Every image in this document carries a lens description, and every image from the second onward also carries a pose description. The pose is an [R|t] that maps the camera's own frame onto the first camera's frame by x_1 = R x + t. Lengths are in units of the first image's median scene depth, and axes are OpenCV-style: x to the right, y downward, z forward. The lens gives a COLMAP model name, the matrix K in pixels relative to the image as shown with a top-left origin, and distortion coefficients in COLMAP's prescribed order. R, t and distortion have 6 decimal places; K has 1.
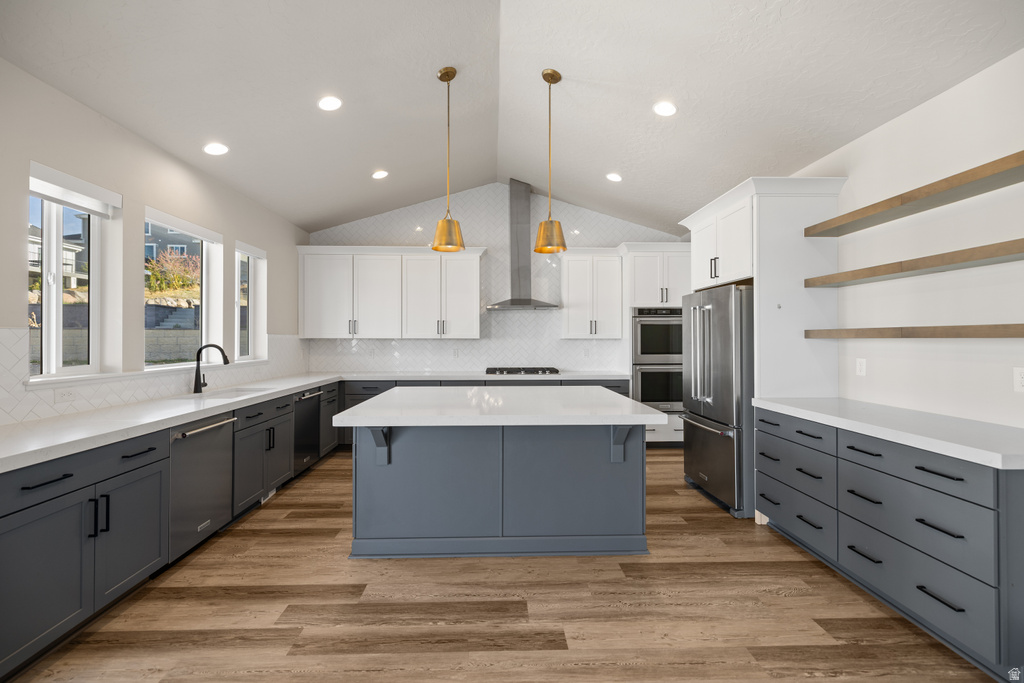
lens RADIAL K [[431.9, 0, 507.4], [0, 431.9, 338.1], [0, 0, 1]] dist [0.000950, -0.000008]
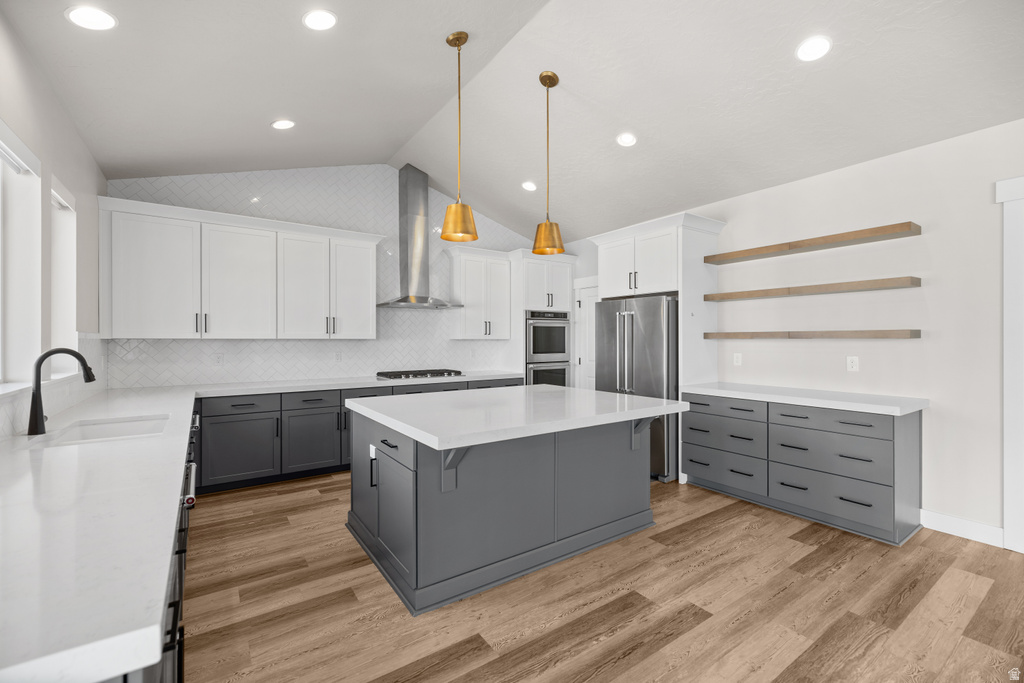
lens RADIAL K [[431.9, 0, 506.8], [0, 431.9, 341.5], [0, 0, 1]] dist [0.000950, -0.000008]
pose [[0.842318, -0.001936, 0.538977, -0.542690], [-0.000845, 0.999988, 0.004913, 0.002453], [-0.538980, -0.004594, 0.842306, 0.204192]]
